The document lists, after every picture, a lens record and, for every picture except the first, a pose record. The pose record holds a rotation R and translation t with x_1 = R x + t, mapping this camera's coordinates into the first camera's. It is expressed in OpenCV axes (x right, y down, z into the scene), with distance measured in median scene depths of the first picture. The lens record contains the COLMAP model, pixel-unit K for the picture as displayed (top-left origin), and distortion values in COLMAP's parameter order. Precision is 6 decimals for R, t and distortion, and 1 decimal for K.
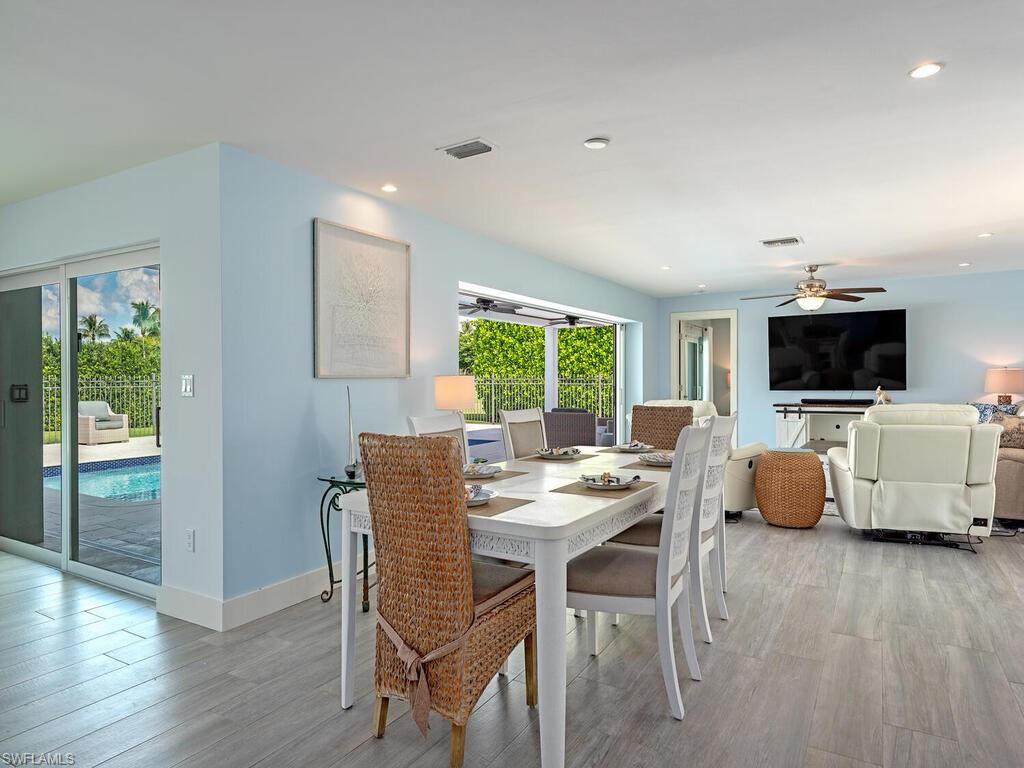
lens RADIAL K [[645.8, 0, 489.1], [0, 645.8, 383.8], [0, 0, 1]] dist [0.000201, -0.002373]
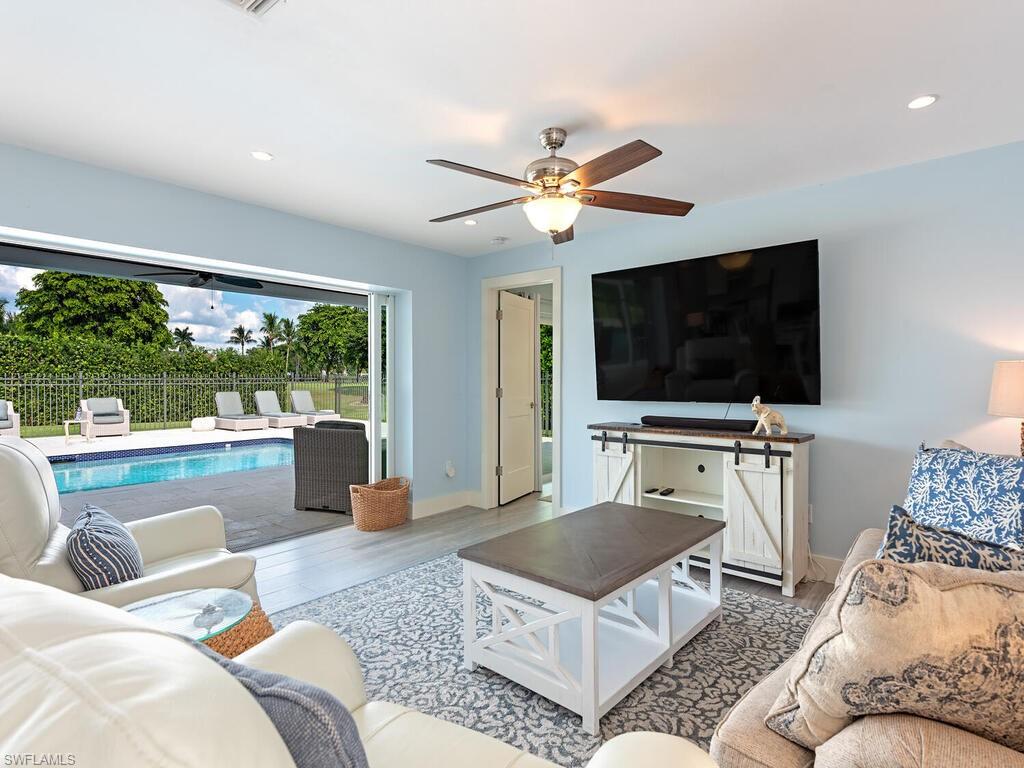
lens RADIAL K [[532.7, 0, 512.0], [0, 532.7, 384.0], [0, 0, 1]] dist [-0.019238, -0.000213]
pose [[0.985715, 0.005816, -0.168319, 0.456376], [-0.005164, 0.999977, 0.004307, -0.005582], [0.168340, -0.003376, 0.985723, 0.533981]]
